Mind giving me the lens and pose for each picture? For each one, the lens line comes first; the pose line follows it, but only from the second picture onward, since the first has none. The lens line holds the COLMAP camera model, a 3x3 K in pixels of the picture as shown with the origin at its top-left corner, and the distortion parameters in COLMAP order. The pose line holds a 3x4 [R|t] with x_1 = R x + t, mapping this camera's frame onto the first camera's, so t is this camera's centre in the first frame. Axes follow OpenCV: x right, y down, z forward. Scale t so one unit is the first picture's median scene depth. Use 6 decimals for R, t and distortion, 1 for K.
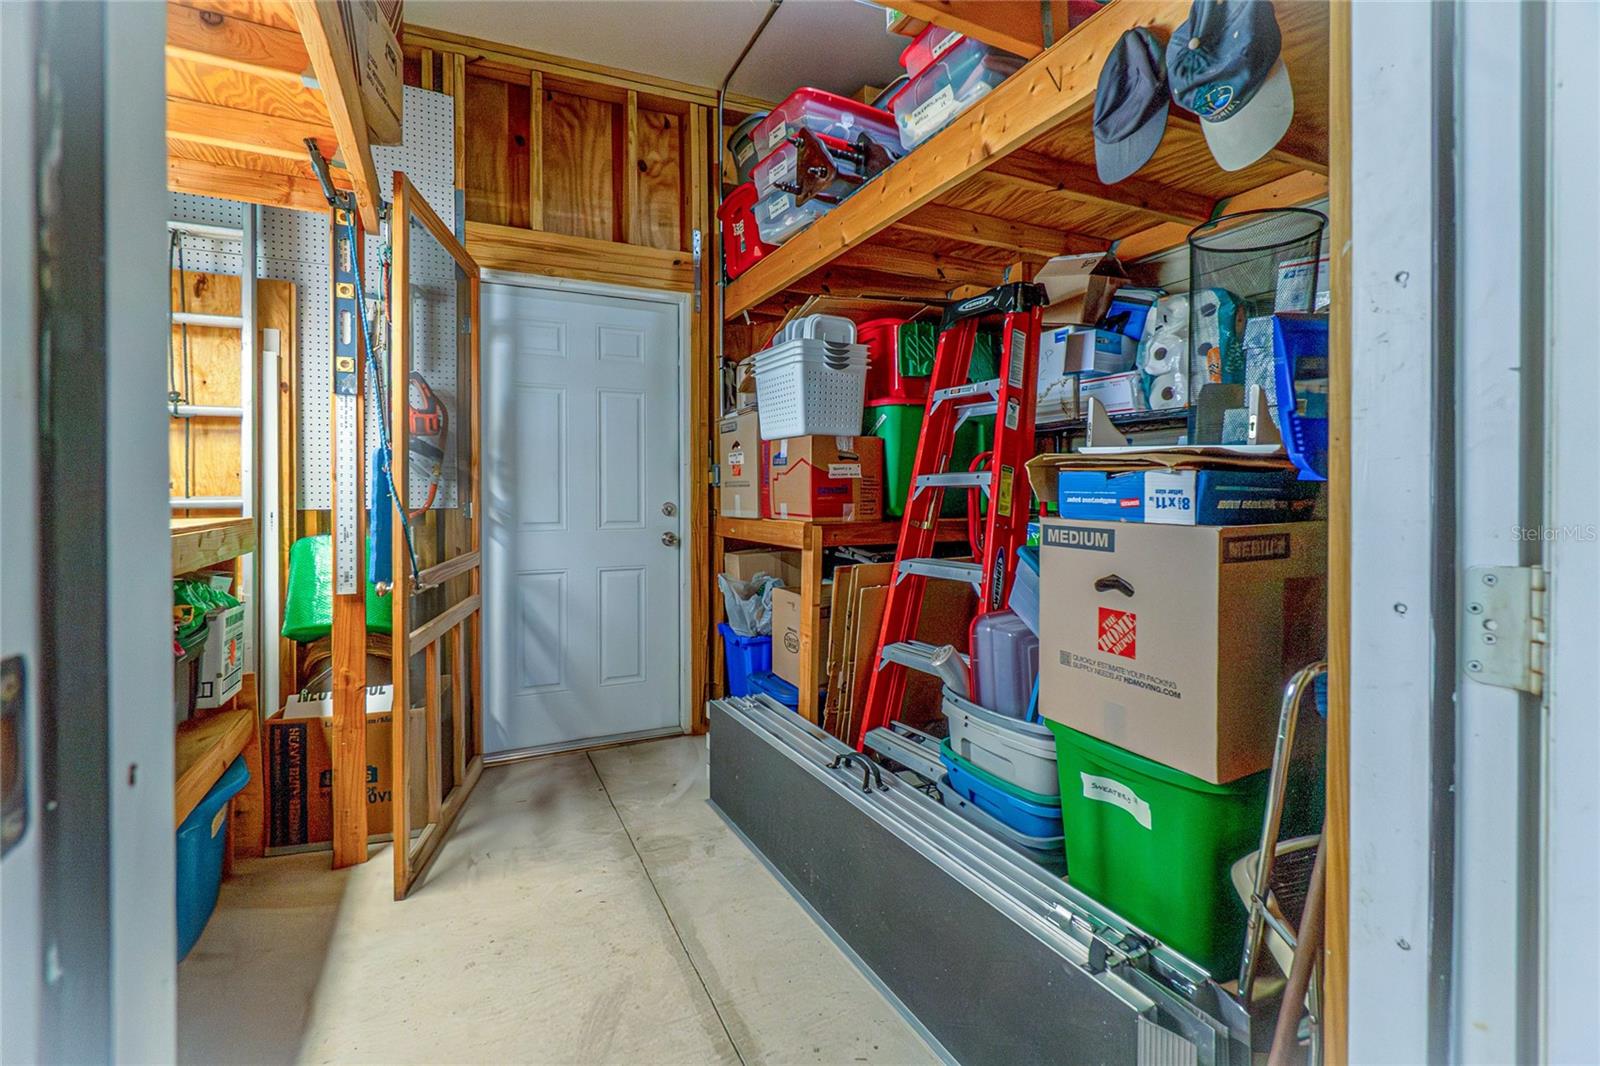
lens RADIAL K [[713.2, 0, 800.5], [0, 713.2, 523.3], [0, 0, 1]] dist [-0.001541, -0.000074]
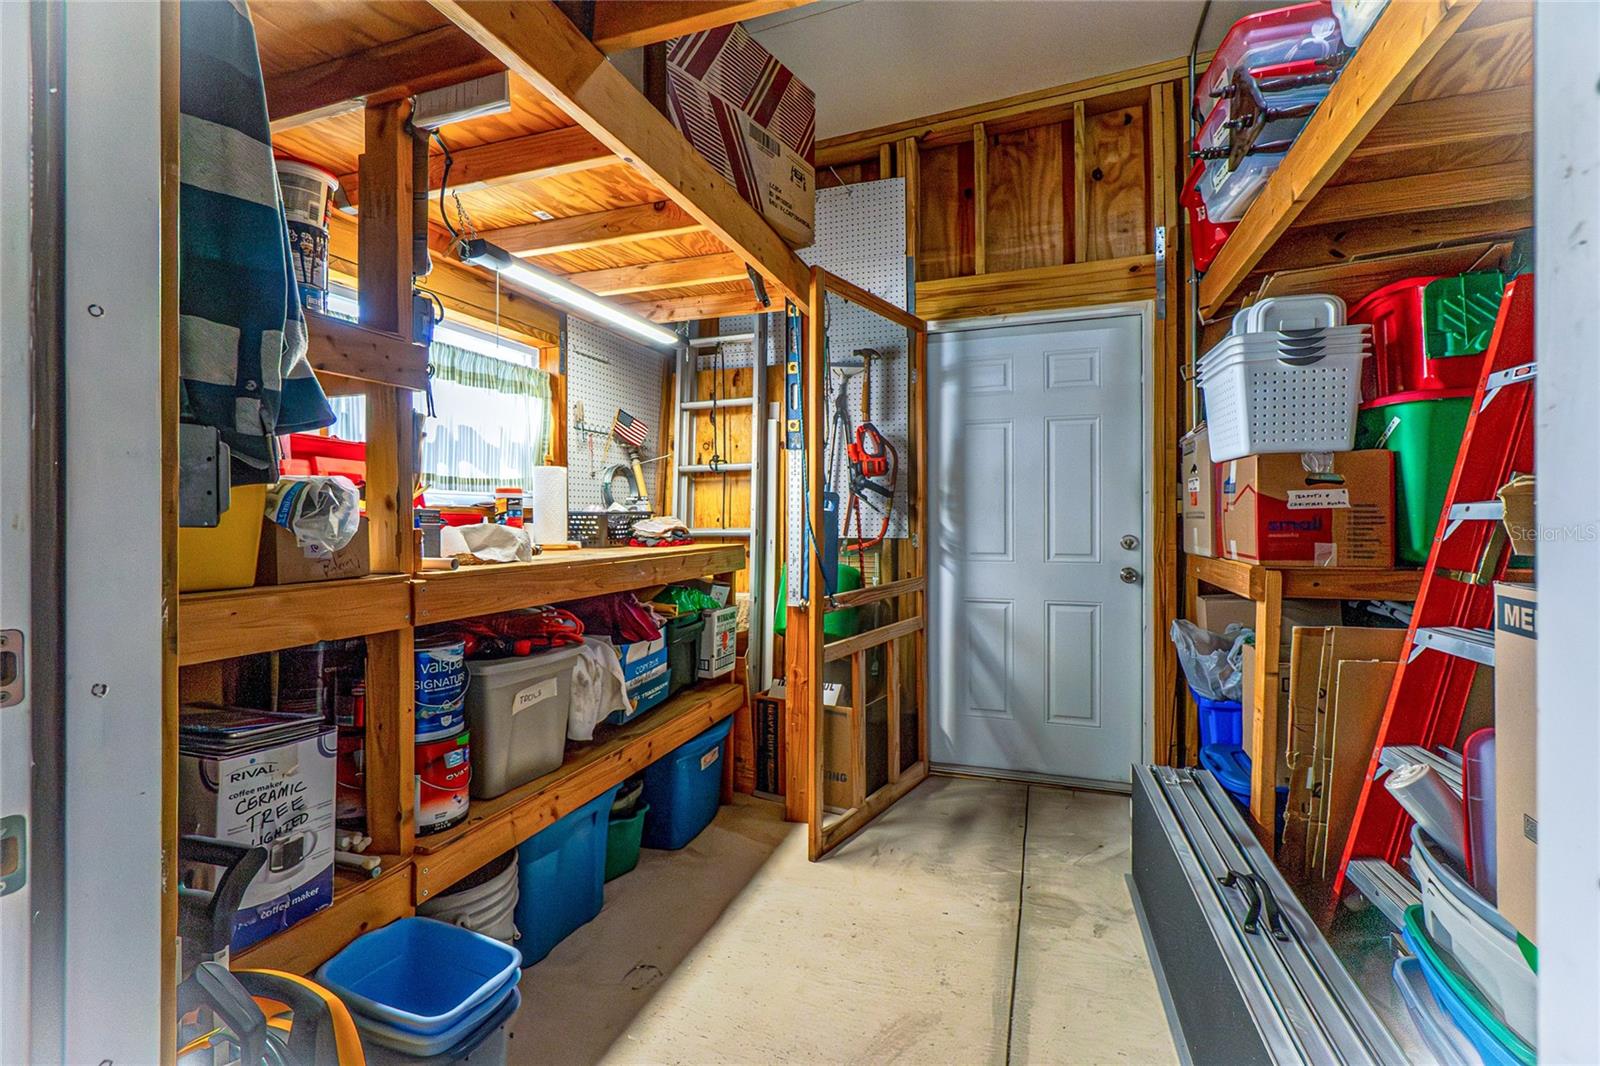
lens RADIAL K [[703.3, 0, 792.3], [0, 703.3, 539.8], [0, 0, 1]] dist [-0.001361, 0.001483]
pose [[0.702116, 0.021061, -0.711751, 0.187521], [-0.027879, 0.999609, 0.002077, -0.016171], [0.711517, 0.018385, 0.702428, 0.088568]]
